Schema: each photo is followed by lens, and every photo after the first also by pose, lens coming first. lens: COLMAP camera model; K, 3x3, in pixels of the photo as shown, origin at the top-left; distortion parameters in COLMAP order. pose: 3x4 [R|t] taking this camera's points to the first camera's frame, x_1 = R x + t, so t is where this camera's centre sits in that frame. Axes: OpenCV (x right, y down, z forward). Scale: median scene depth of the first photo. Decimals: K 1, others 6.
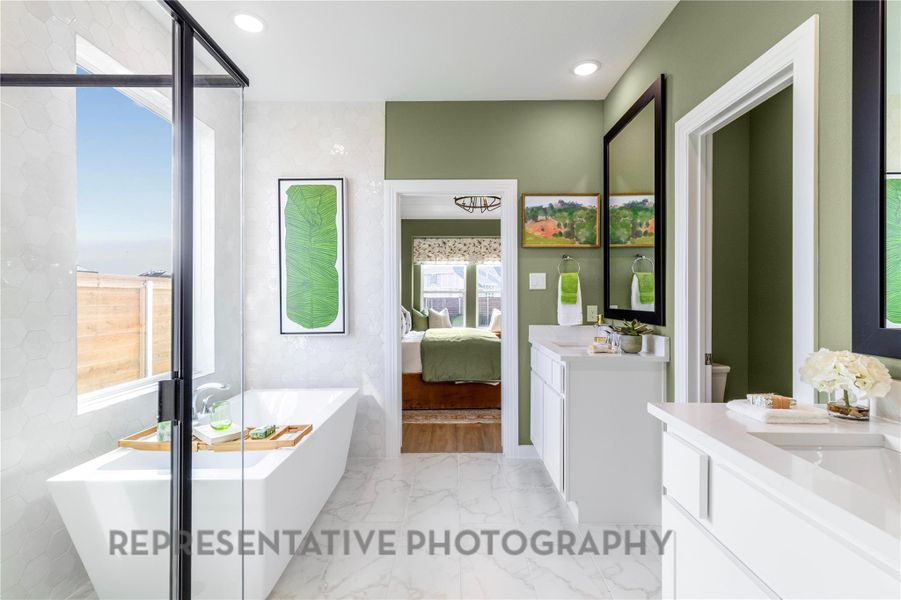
lens RADIAL K [[425.4, 0, 449.5], [0, 425.4, 294.2], [0, 0, 1]] dist [-0.001016, -0.000432]
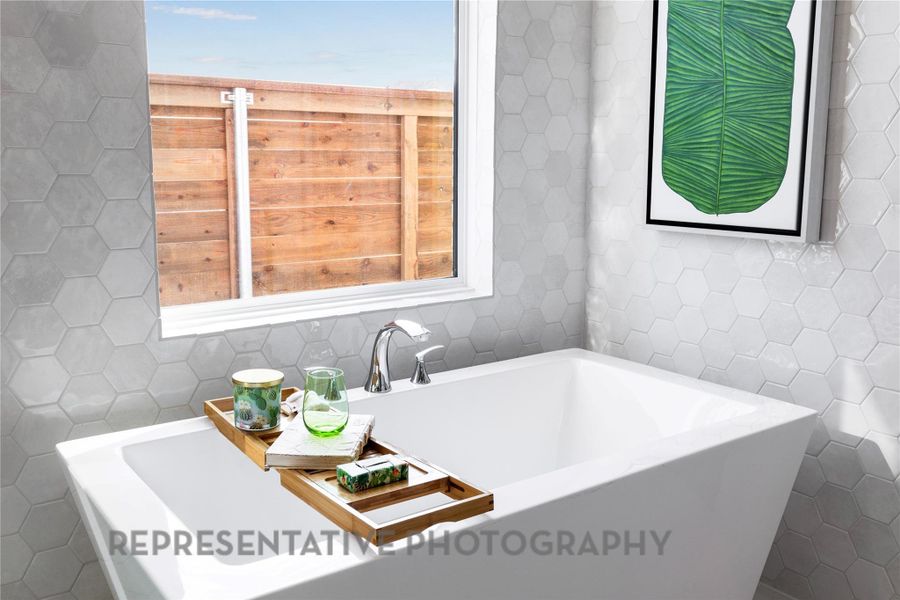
lens RADIAL K [[842.4, 0, 450.2], [0, 842.4, 283.8], [0, 0, 1]] dist [0.001987, -0.000564]
pose [[0.600902, 0.136092, -0.787652, 0.105455], [-0.004895, 0.986007, 0.166629, 0.021931], [0.799308, -0.096272, 0.593160, 0.400619]]
